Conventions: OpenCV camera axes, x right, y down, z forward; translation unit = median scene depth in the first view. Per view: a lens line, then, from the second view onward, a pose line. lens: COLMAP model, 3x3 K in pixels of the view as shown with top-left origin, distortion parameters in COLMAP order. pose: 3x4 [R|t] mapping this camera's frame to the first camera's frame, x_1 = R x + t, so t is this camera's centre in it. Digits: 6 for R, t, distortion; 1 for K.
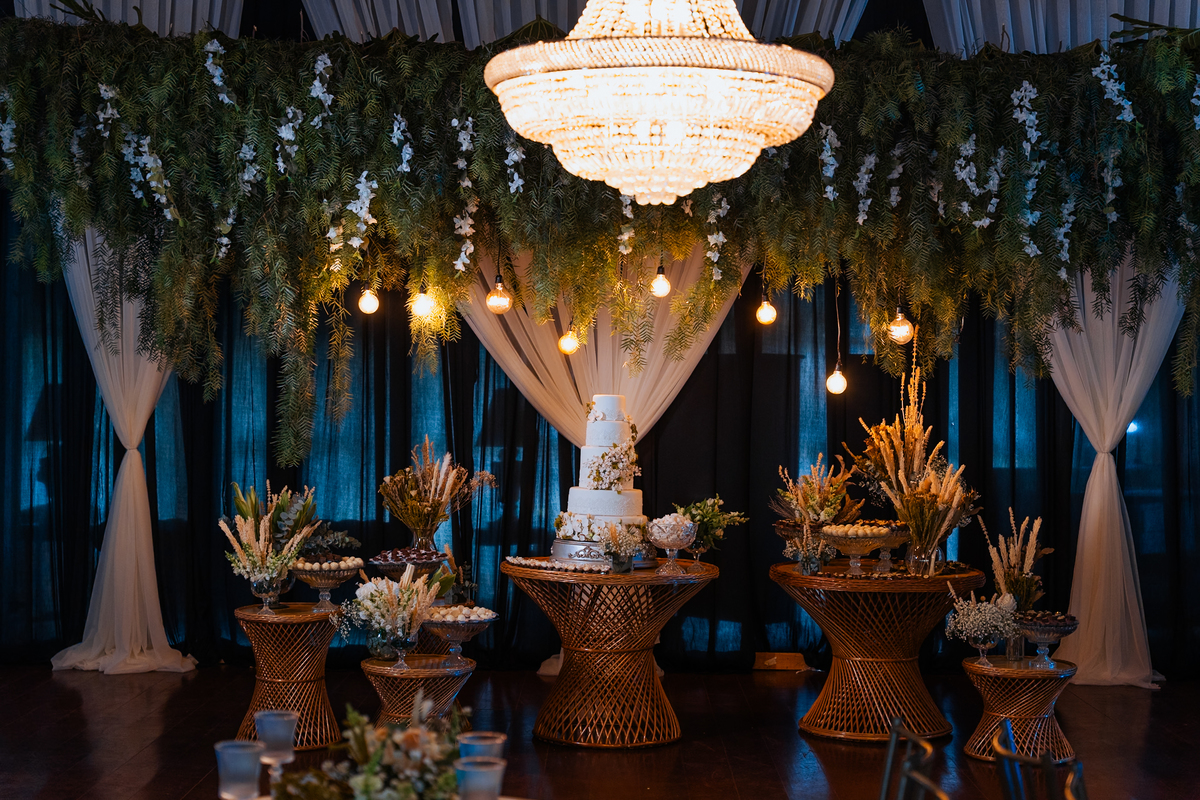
lens RADIAL K [[1931.2, 0, 613.9], [0, 1931.2, 380.4], [0, 0, 1]] dist [0.173622, 0.000000]
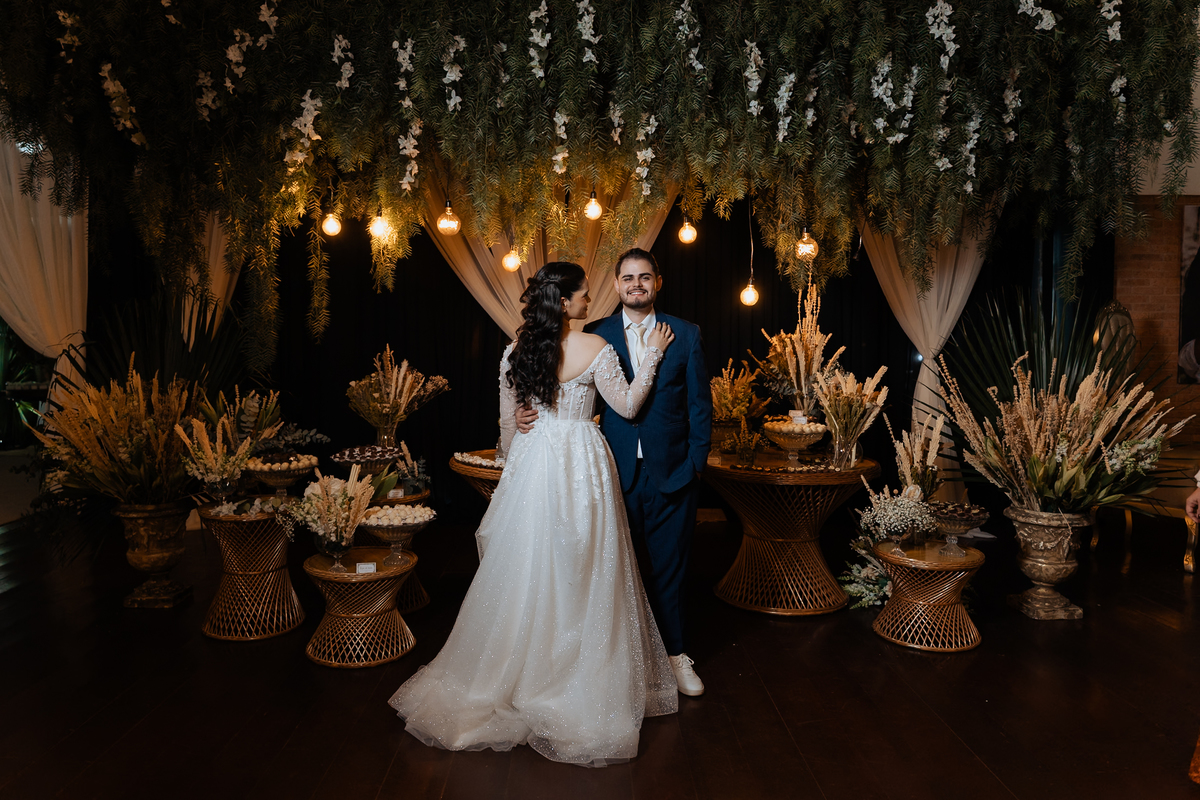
lens RADIAL K [[874.6, 0, 582.3], [0, 874.6, 391.0], [0, 0, 1]] dist [-0.024152, 0.001424]
pose [[0.999955, -0.006947, 0.006406, 0.014503], [0.006512, 0.997824, 0.065610, 0.023677], [-0.006848, -0.065565, 0.997825, 0.510292]]
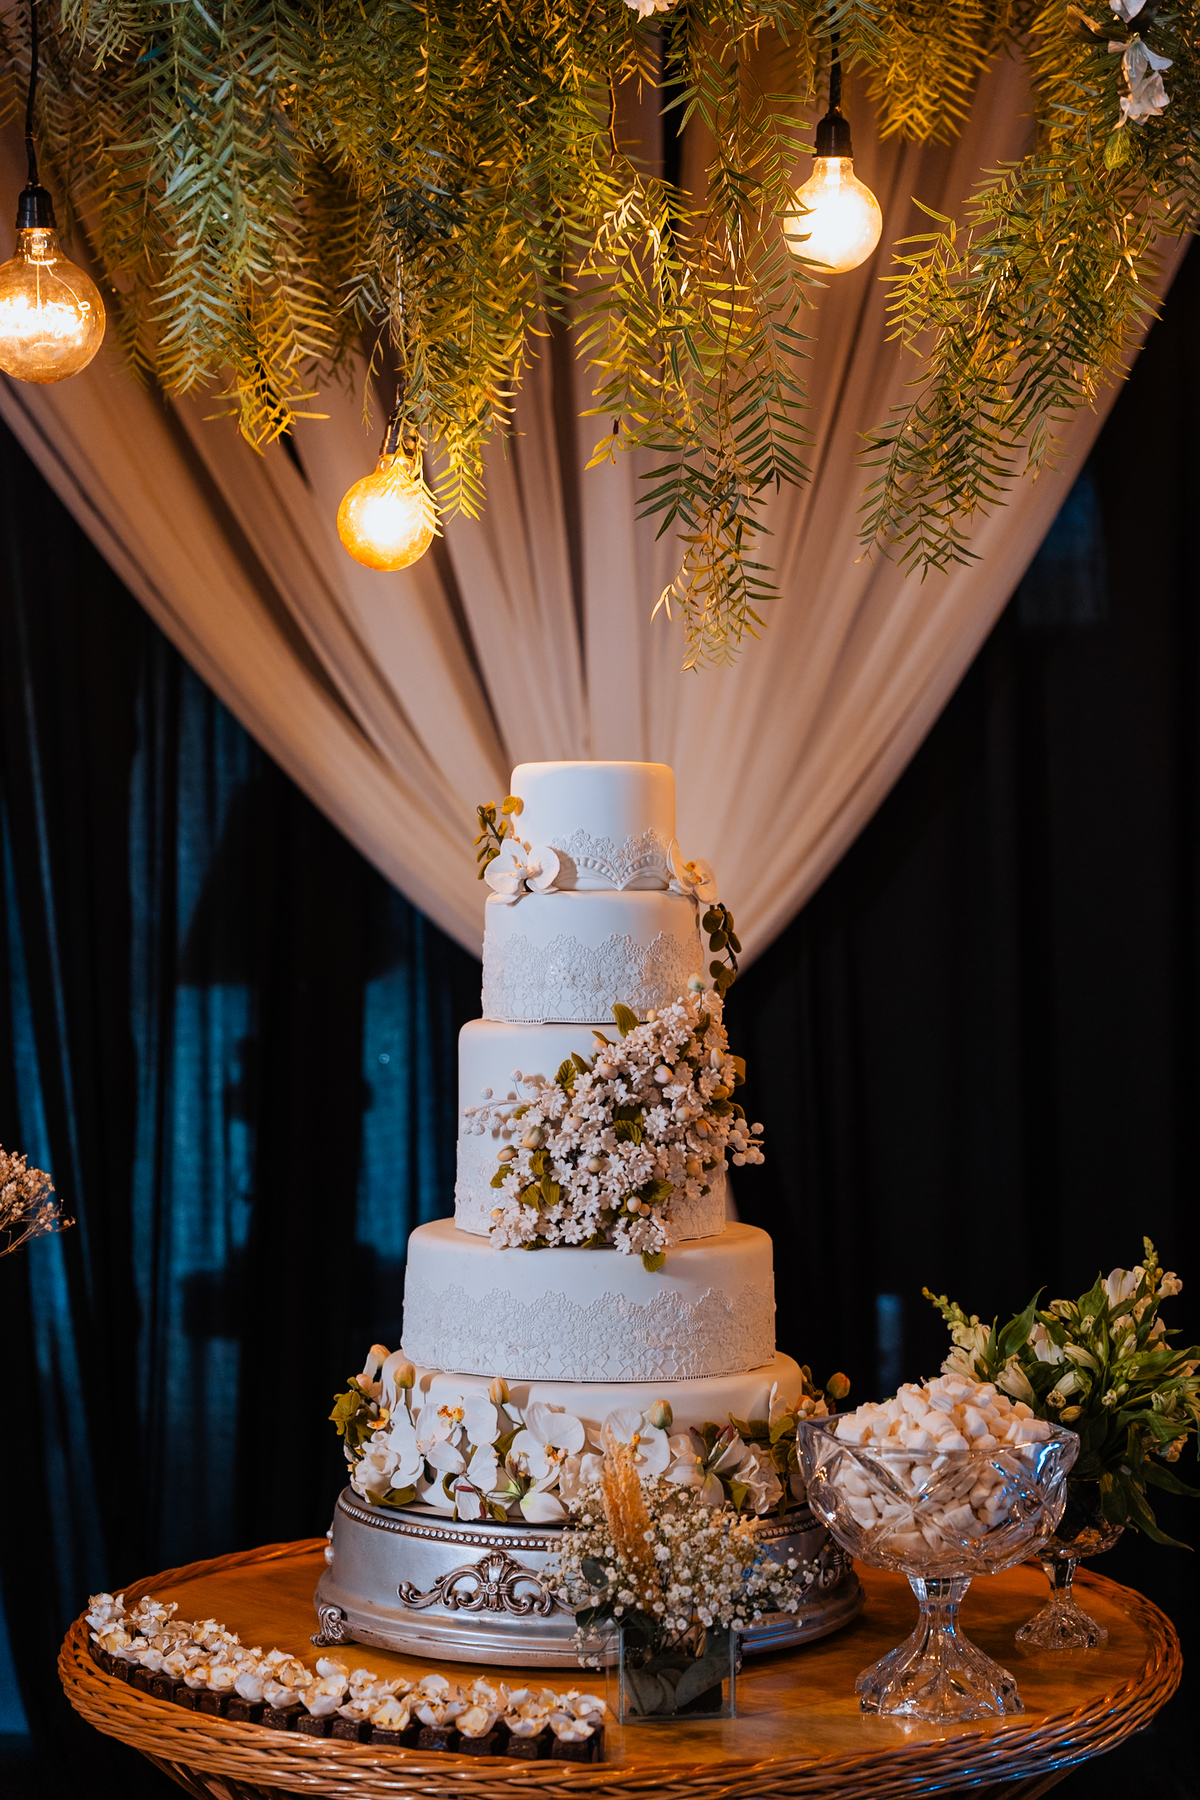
lens RADIAL K [[3708.2, 0, 590.9], [0, 3708.2, 906.0], [0, 0, 1]] dist [0.116031, 0.000000]
pose [[0.999112, -0.029989, -0.029584, 0.008606], [0.030851, 0.999100, 0.029122, 0.011478], [0.028684, -0.030009, 0.999138, 0.633797]]
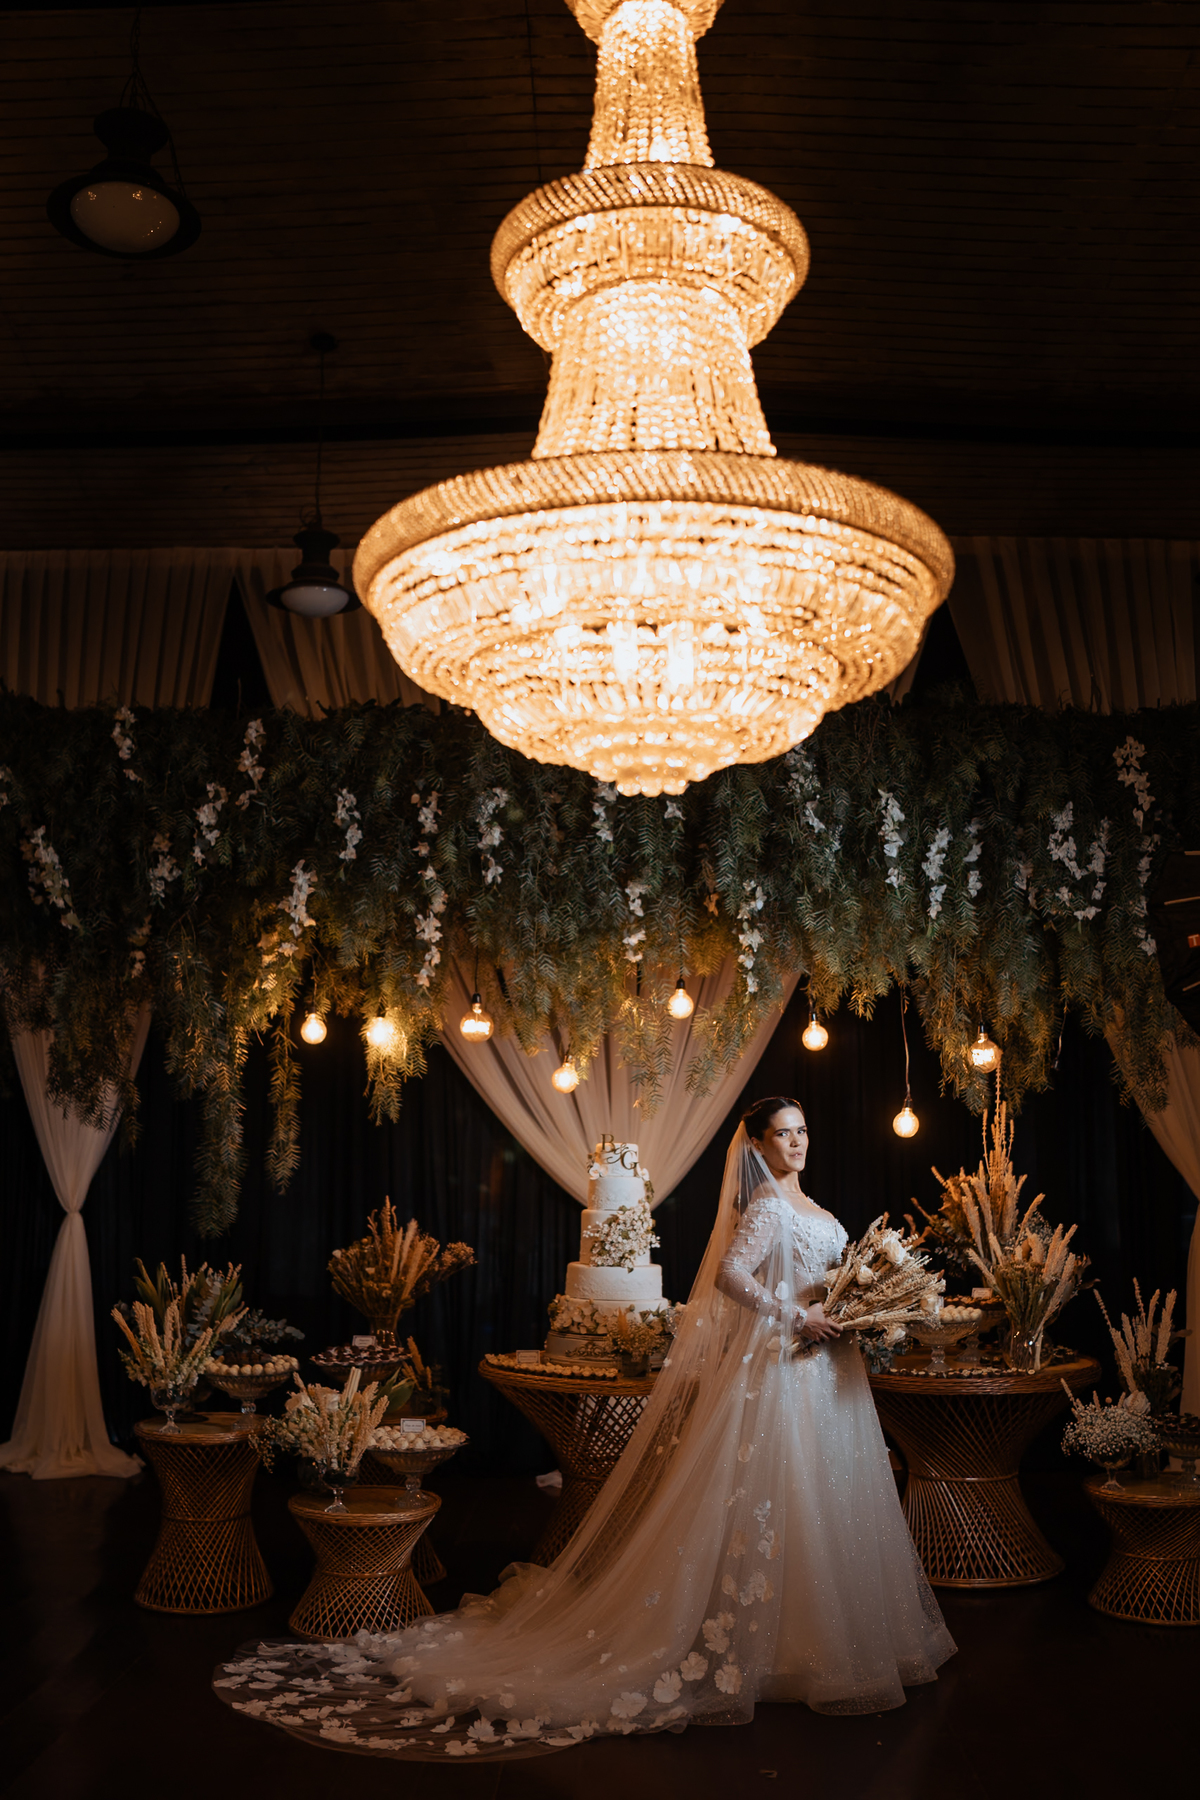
lens RADIAL K [[1769.2, 0, 612.8], [0, 1769.2, 905.4], [0, 0, 1]] dist [-0.121875, 0.000000]
pose [[0.999671, -0.016613, -0.019536, 0.011744], [0.013911, 0.991270, -0.131110, 0.005976], [0.021544, 0.130795, 0.991175, 0.288111]]
